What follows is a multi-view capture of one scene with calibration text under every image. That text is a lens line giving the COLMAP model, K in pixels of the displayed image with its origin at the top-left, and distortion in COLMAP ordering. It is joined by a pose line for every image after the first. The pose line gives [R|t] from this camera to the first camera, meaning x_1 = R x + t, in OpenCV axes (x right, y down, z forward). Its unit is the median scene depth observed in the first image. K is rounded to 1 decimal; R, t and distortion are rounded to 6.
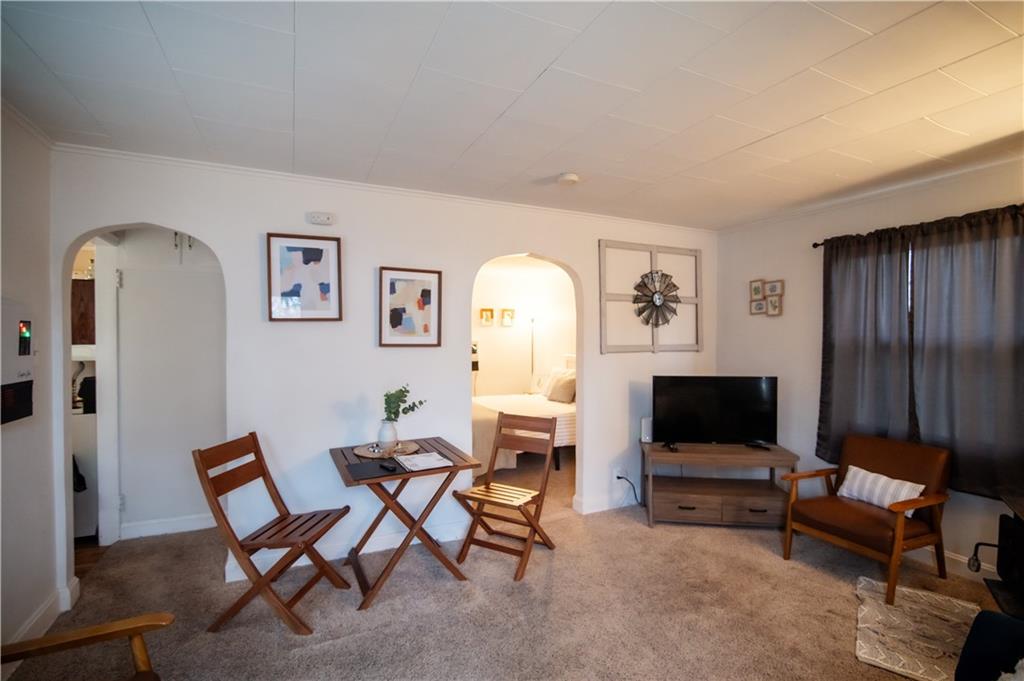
lens RADIAL K [[474.5, 0, 513.4], [0, 474.5, 338.6], [0, 0, 1]] dist [-0.022306, 0.001077]
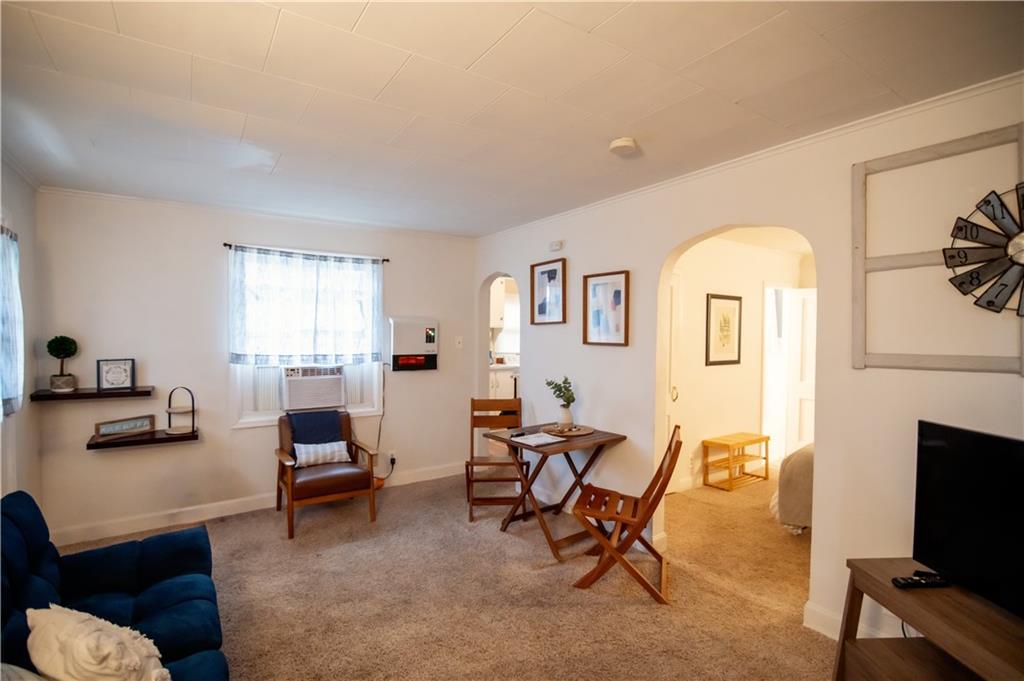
lens RADIAL K [[474.5, 0, 504.4], [0, 474.5, 342.4], [0, 0, 1]] dist [-0.022306, 0.001077]
pose [[0.139339, 0.020514, -0.990032, 0.803789], [-0.003283, 0.999789, 0.020254, -0.009931], [0.990239, 0.000428, 0.139377, 0.609504]]
